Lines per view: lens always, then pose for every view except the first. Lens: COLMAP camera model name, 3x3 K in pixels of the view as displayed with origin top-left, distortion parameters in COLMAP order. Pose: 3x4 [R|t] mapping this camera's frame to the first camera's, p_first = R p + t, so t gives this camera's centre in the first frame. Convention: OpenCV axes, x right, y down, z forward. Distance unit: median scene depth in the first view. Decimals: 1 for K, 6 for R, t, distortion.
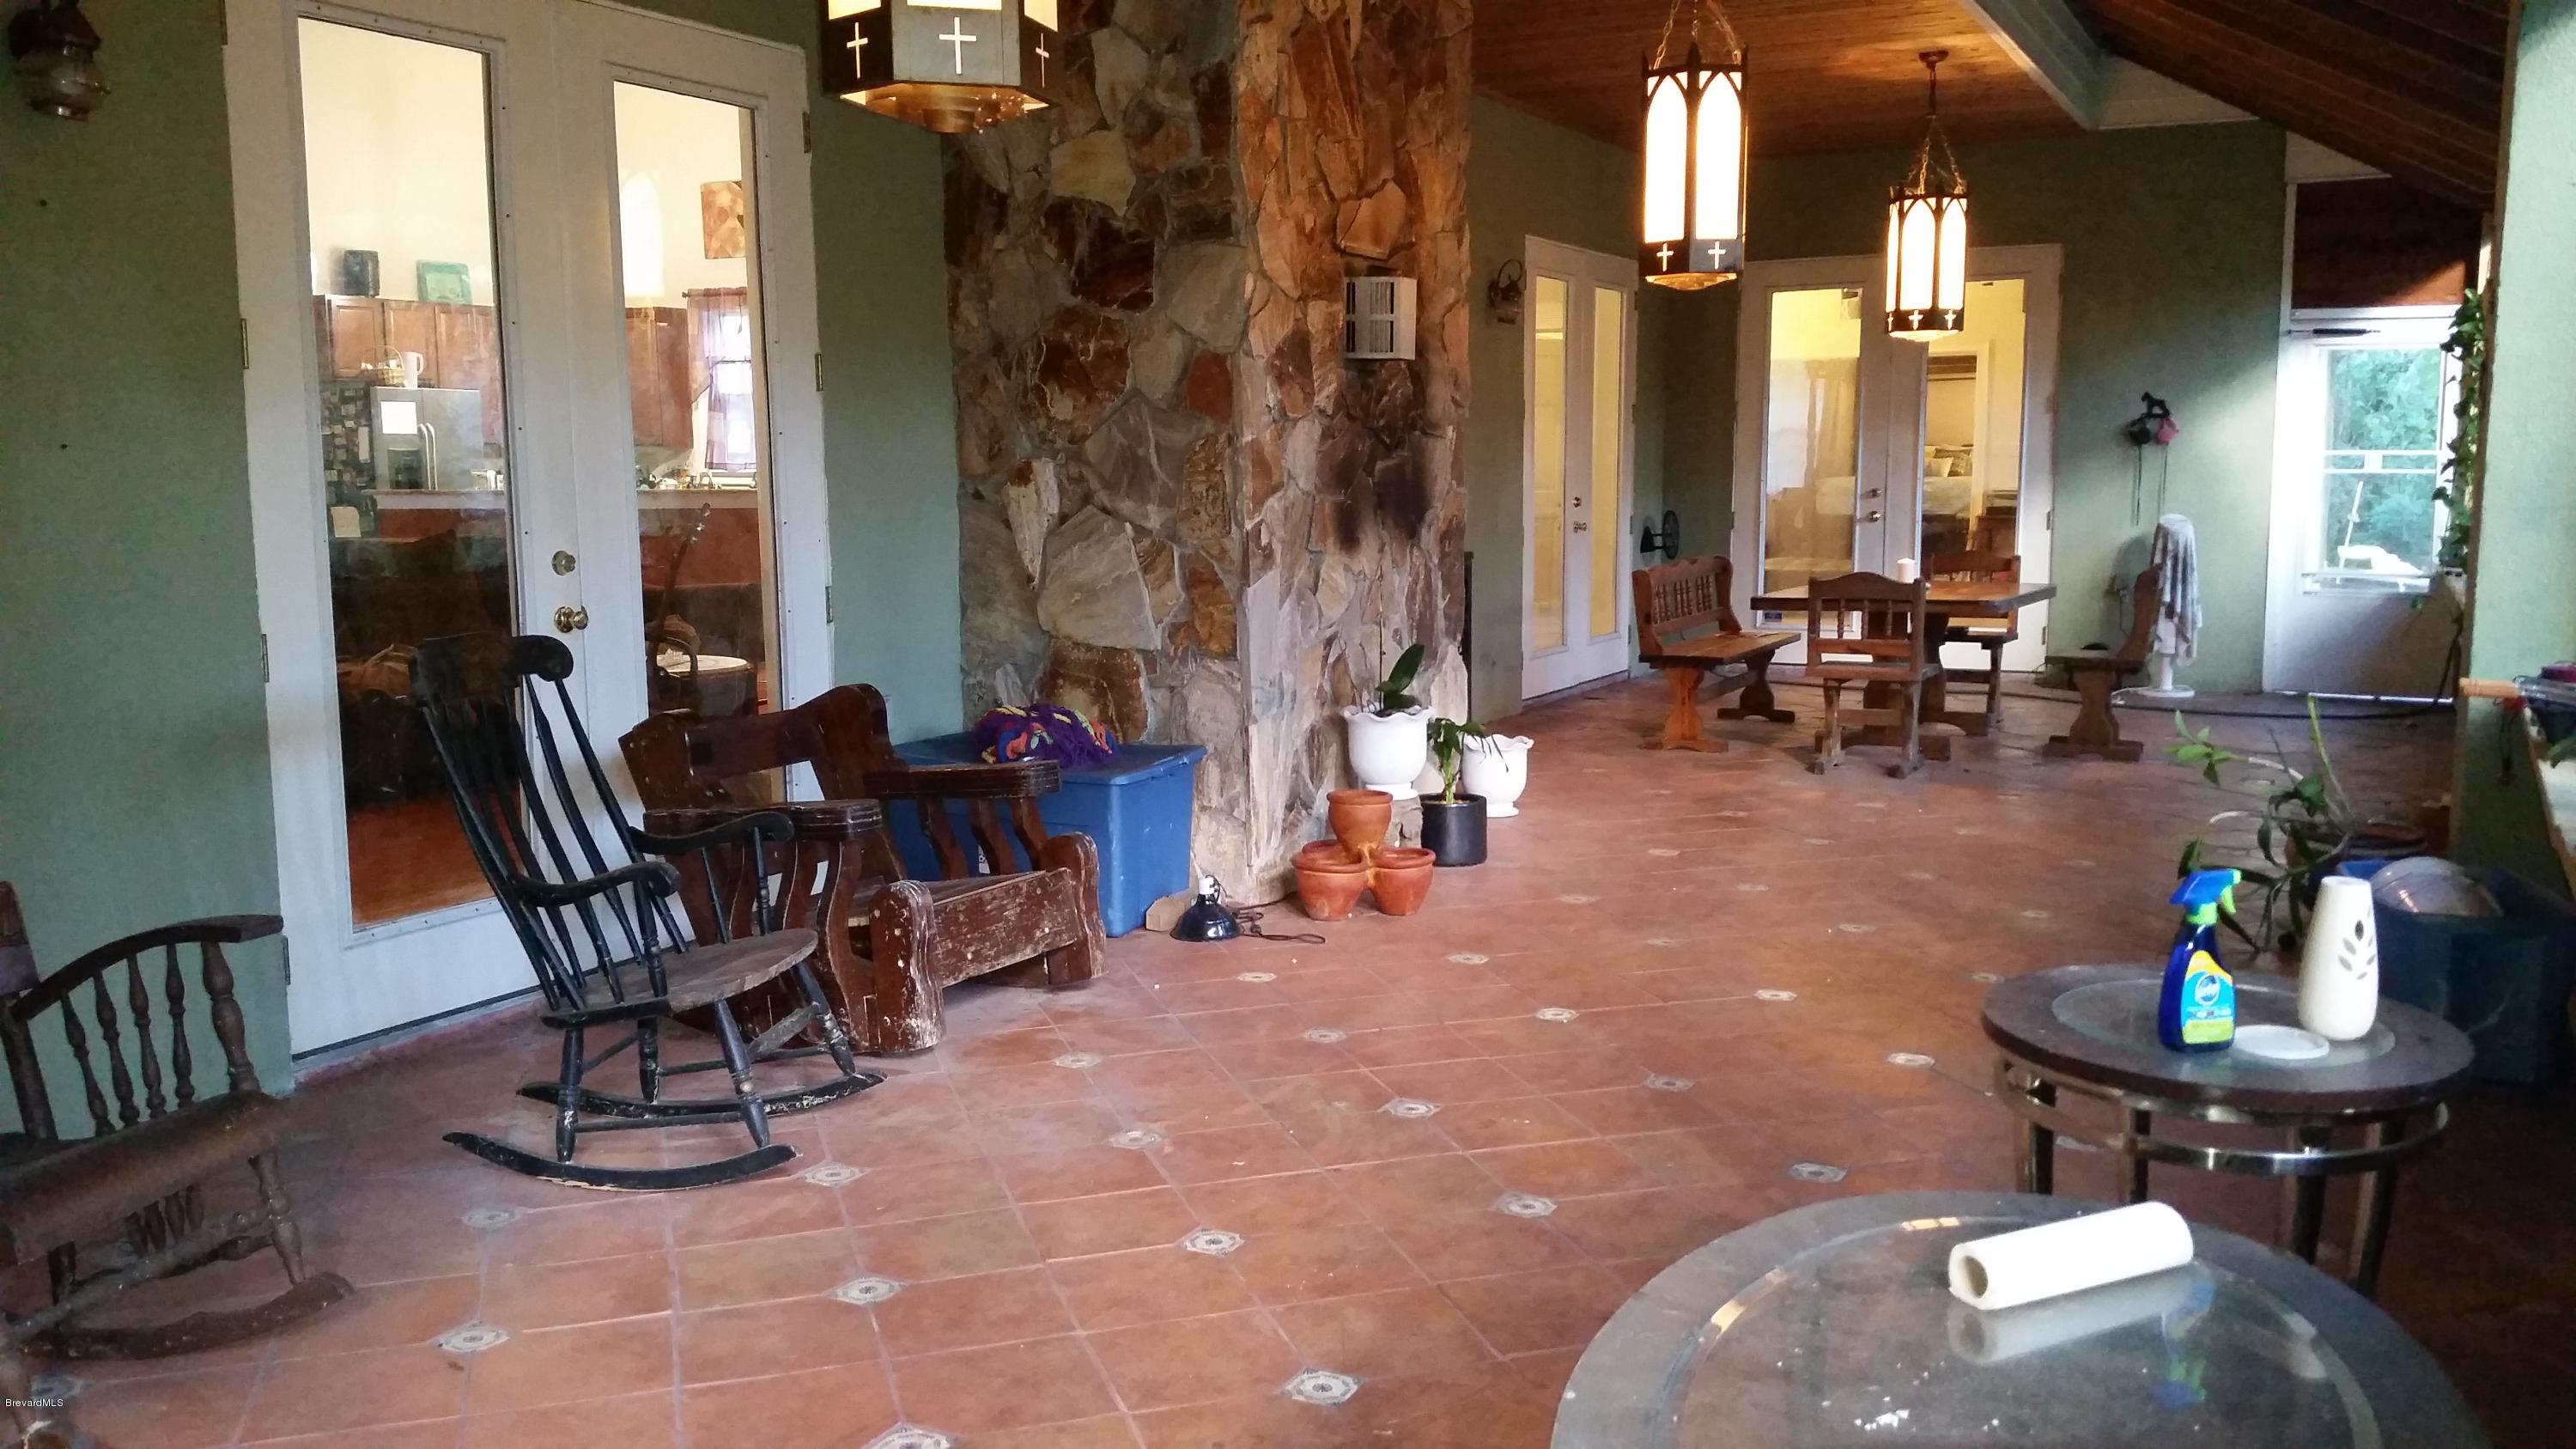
lens RADIAL K [[2115.6, 0, 1289.4], [0, 2115.6, 703.3], [0, 0, 1]] dist [0.137827, -0.304971]
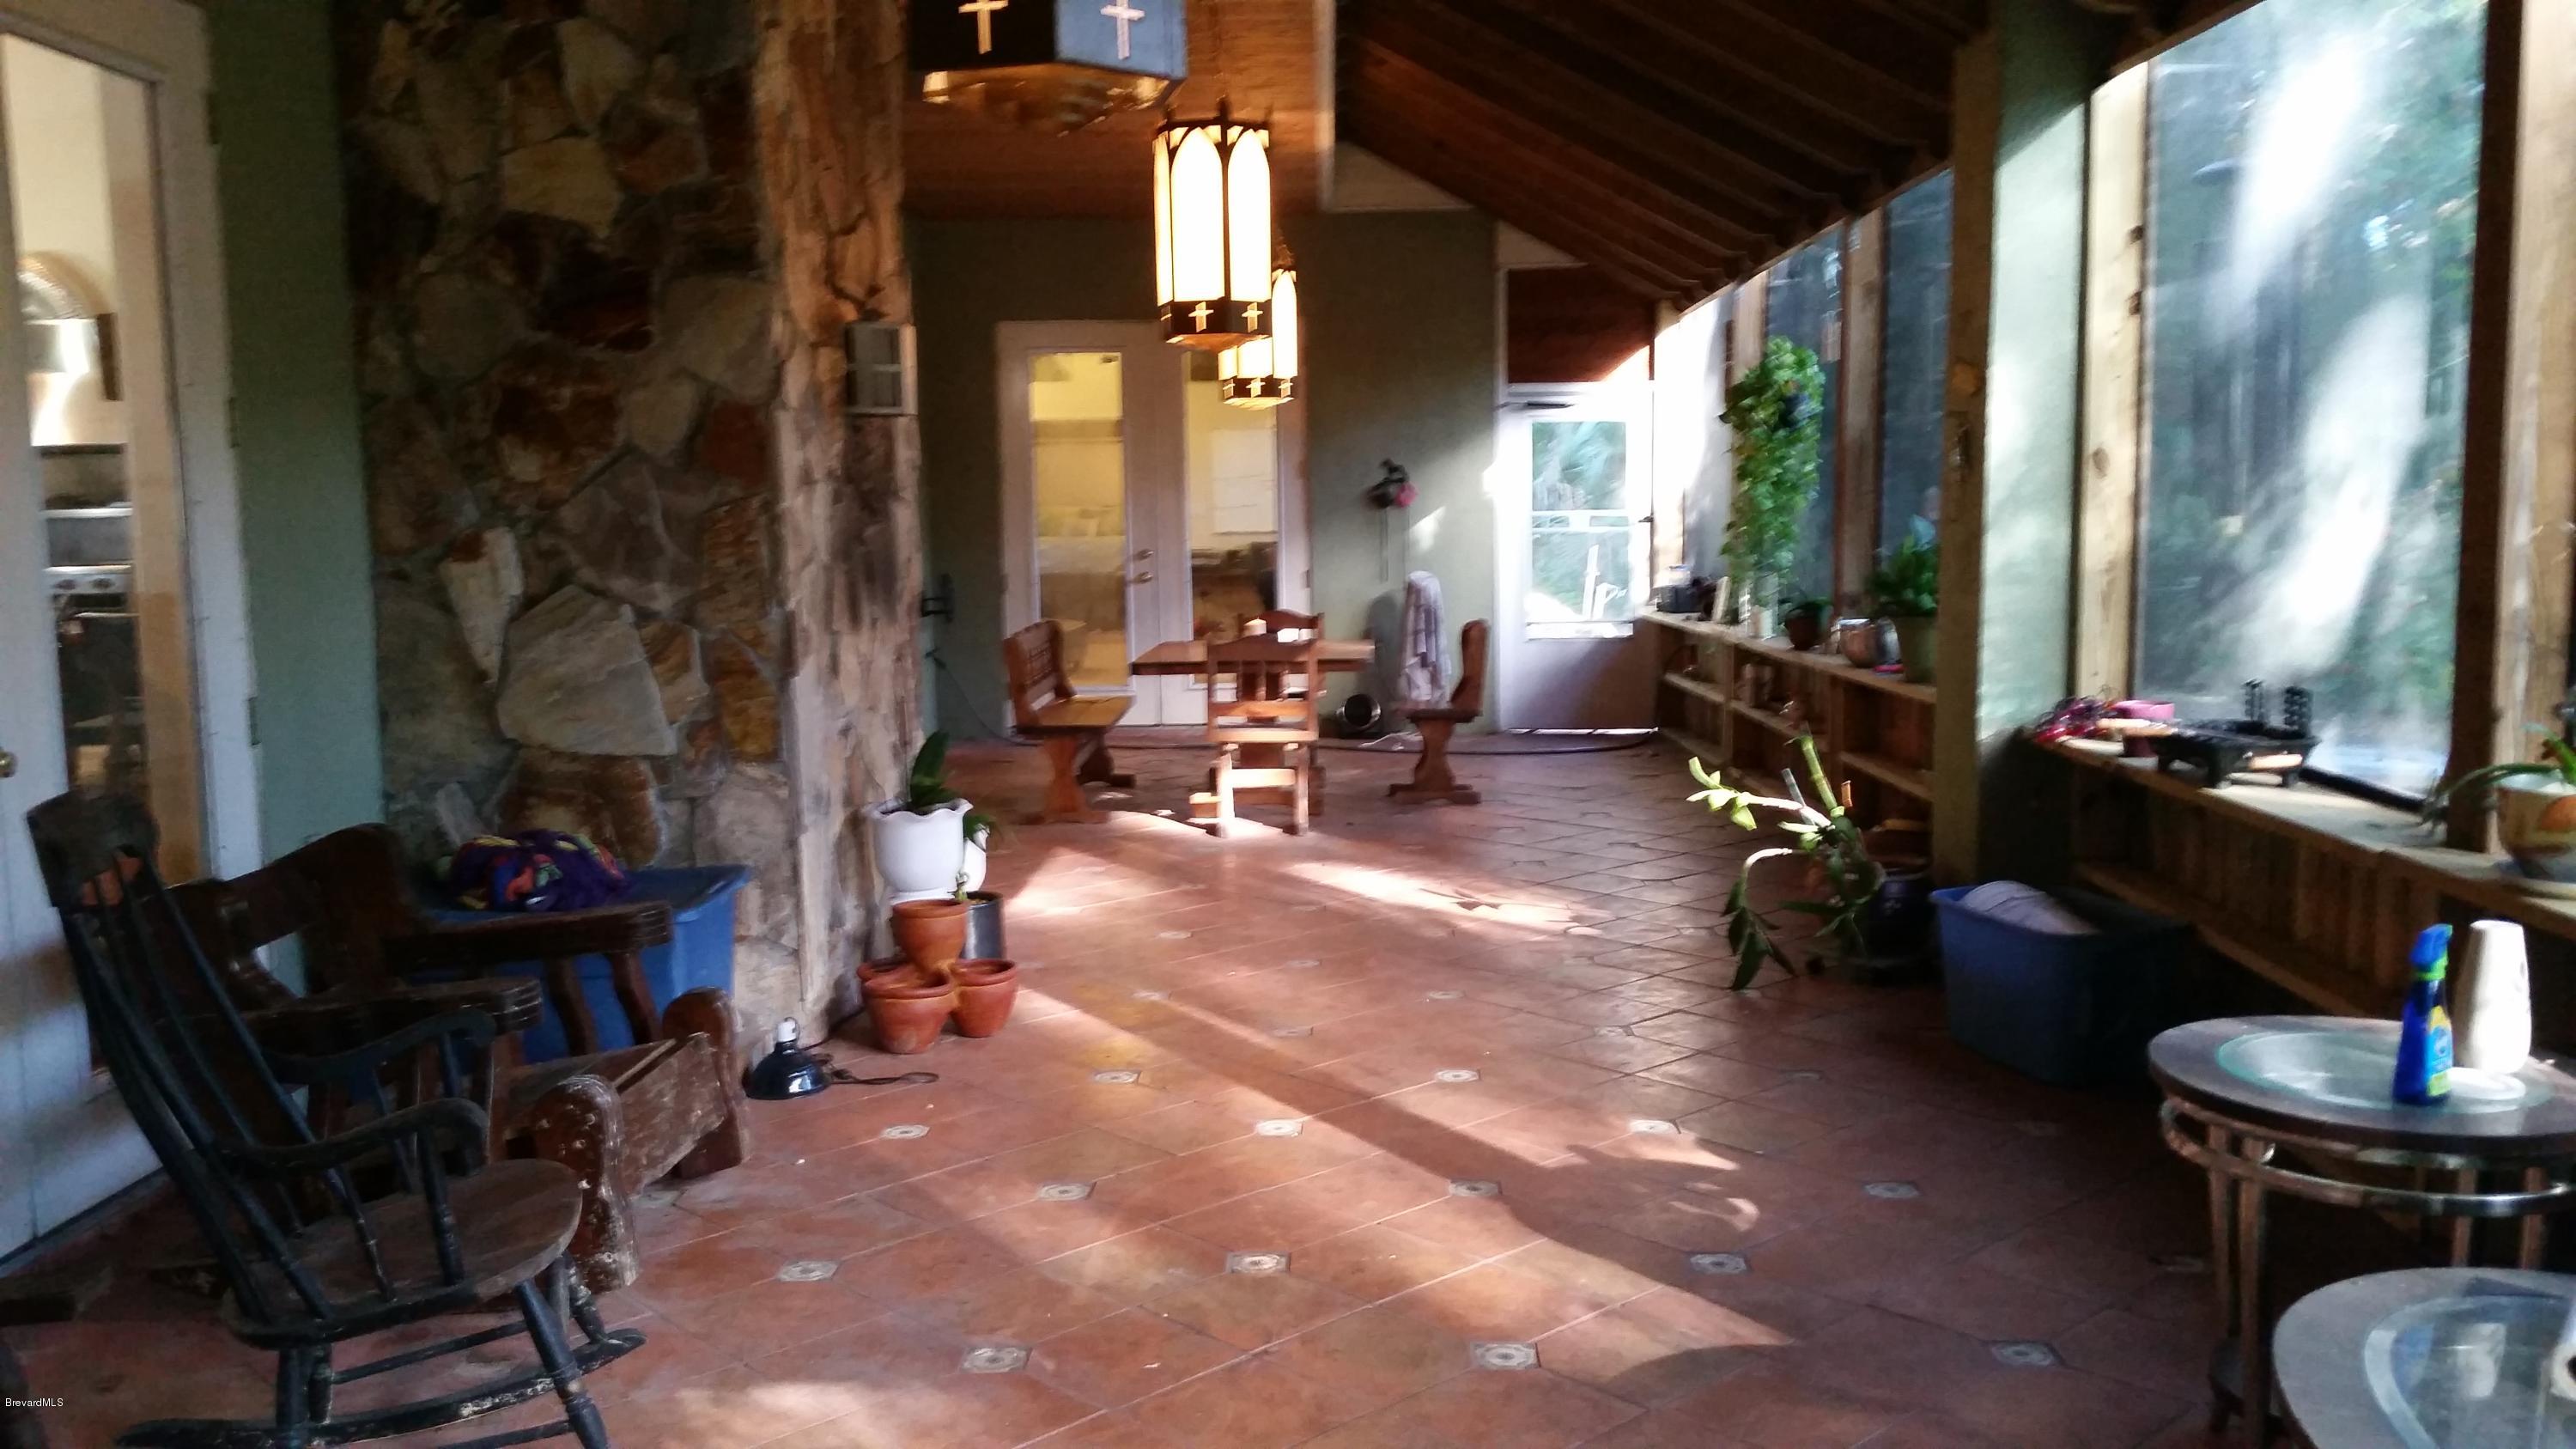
lens RADIAL K [[2115.6, 0, 1299.0], [0, 2115.6, 698.7], [0, 0, 1]] dist [0.137827, -0.304971]
pose [[0.891554, -0.044976, 0.450676, -0.217291], [0.057821, 0.998218, -0.014765, -0.020322], [-0.449209, 0.039223, 0.892565, 0.131629]]
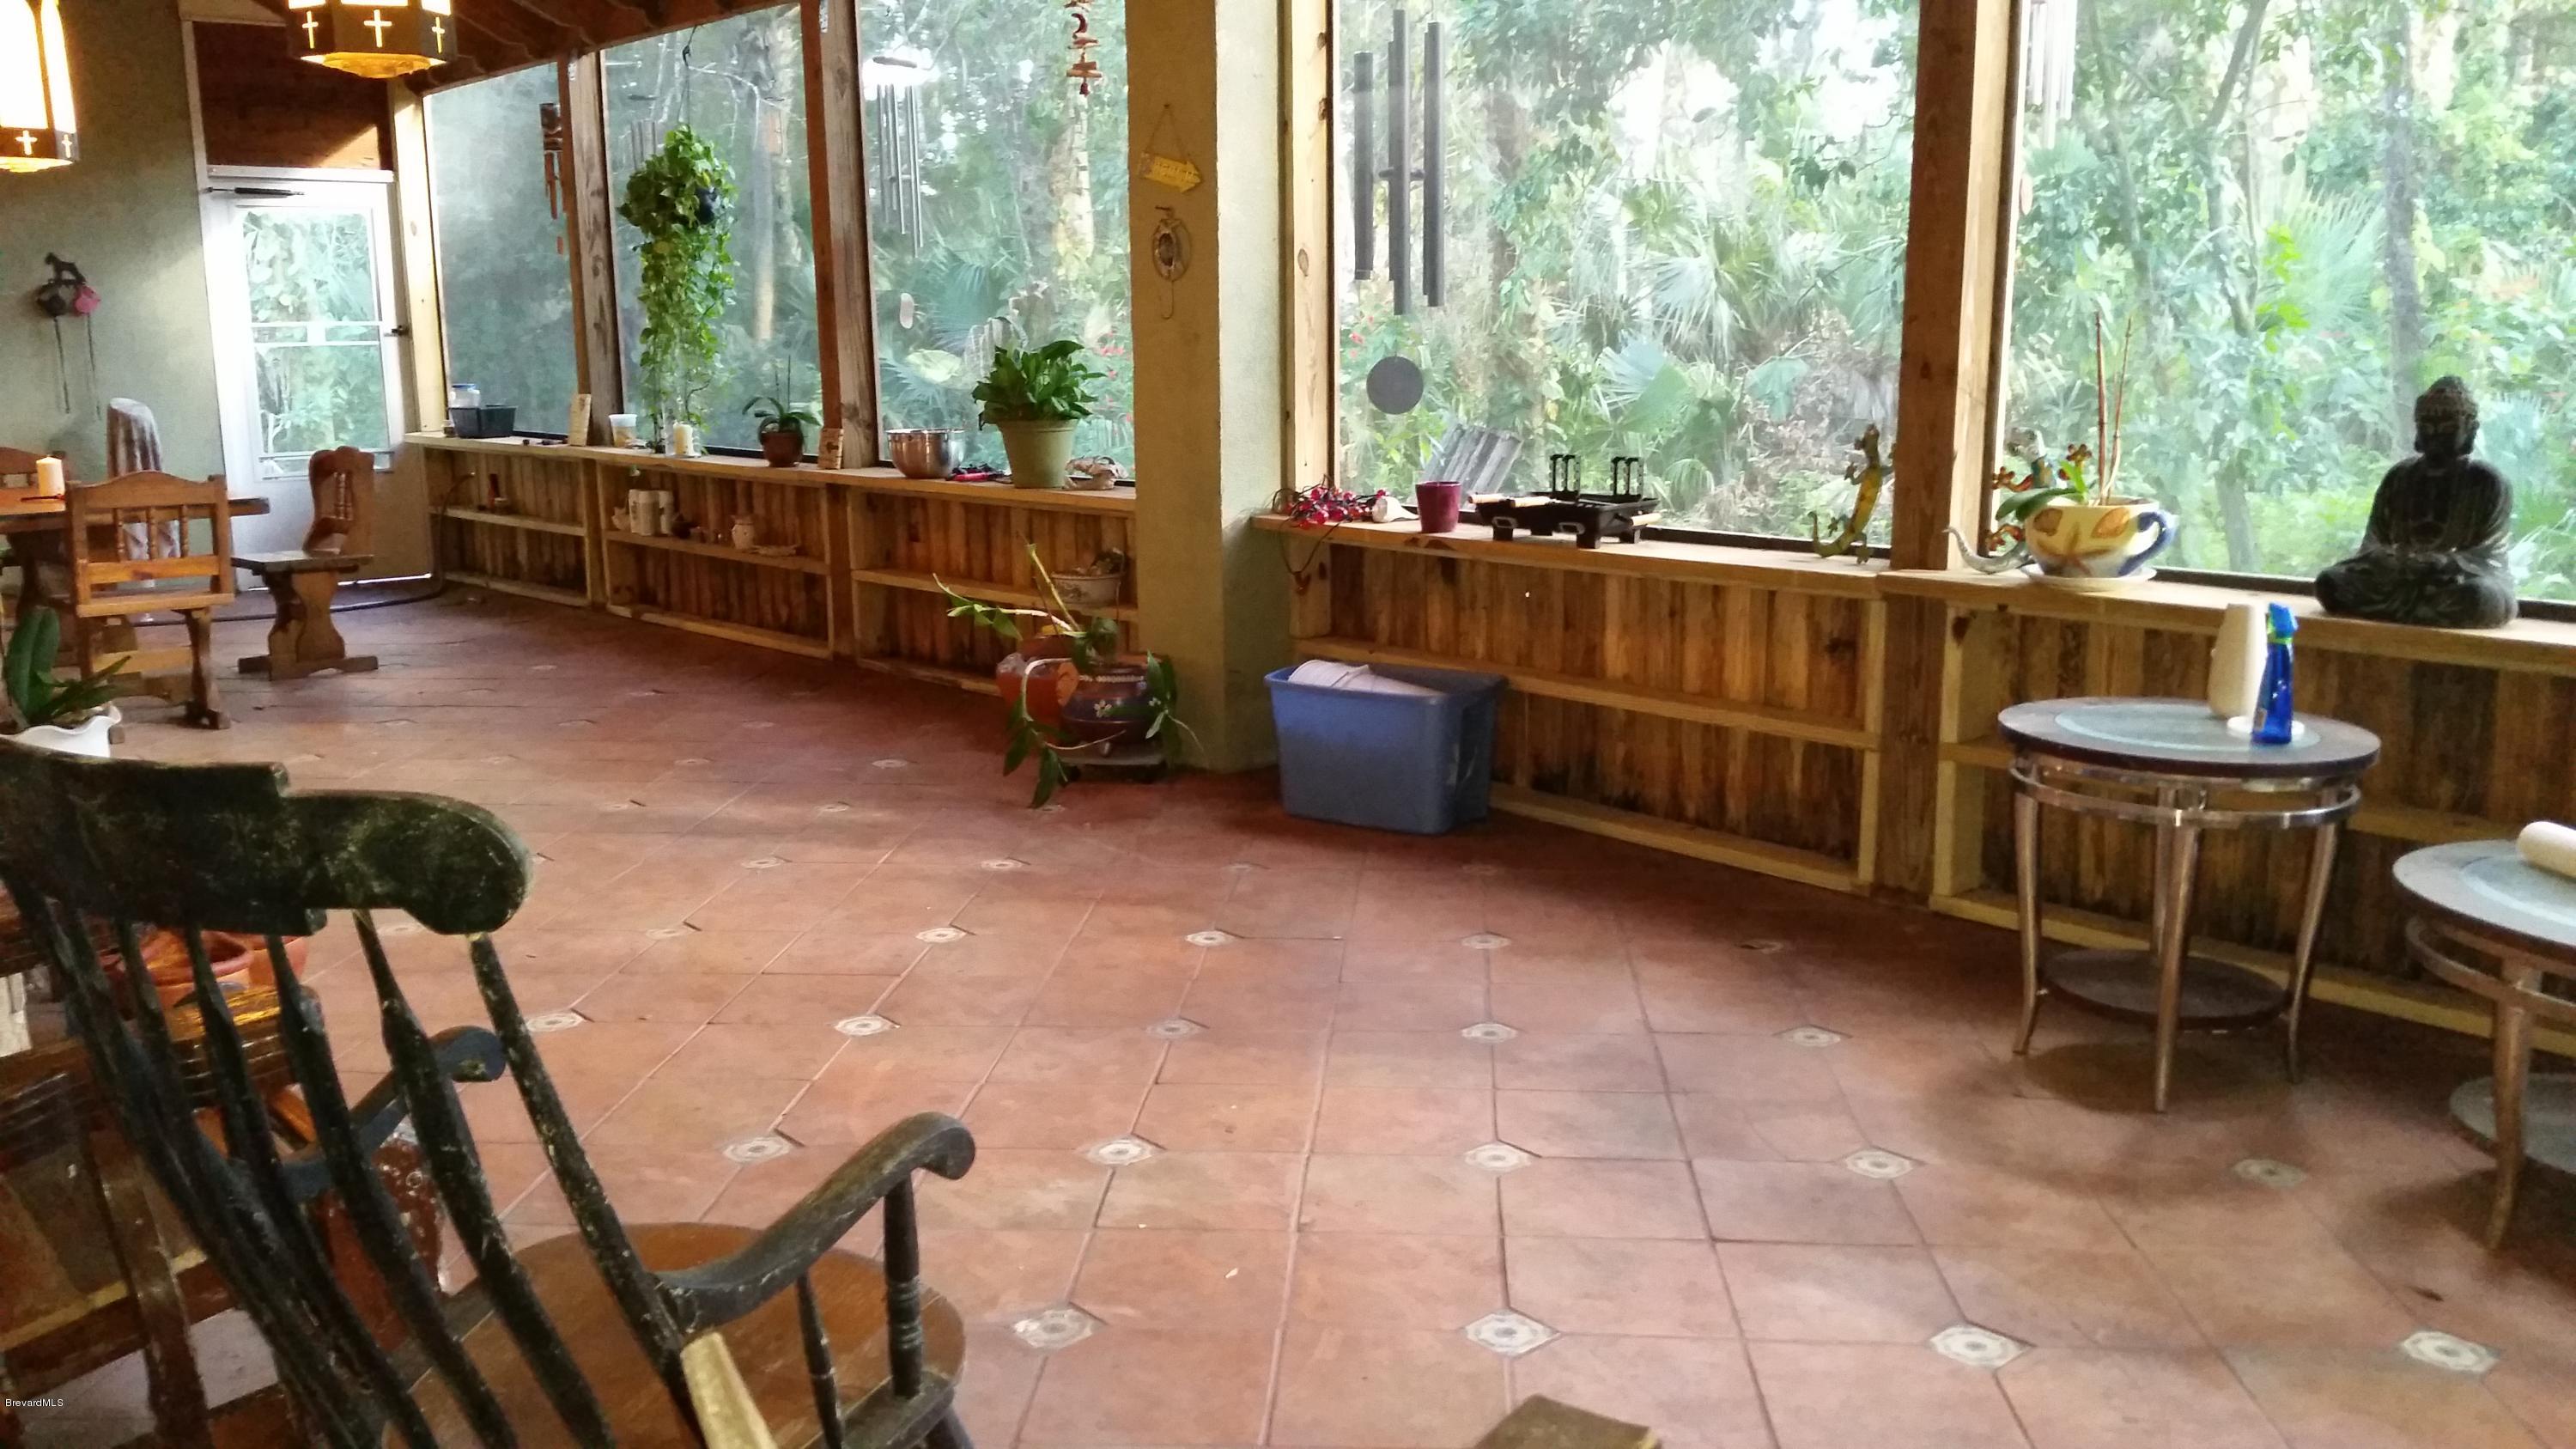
lens RADIAL K [[2115.6, 0, 1286.0], [0, 2115.6, 727.1], [0, 0, 1]] dist [0.137827, -0.304971]
pose [[0.344789, -0.170194, 0.923122, -0.416427], [0.113637, 0.983761, 0.138931, -0.041411], [-0.931776, 0.056999, 0.358530, 0.454648]]
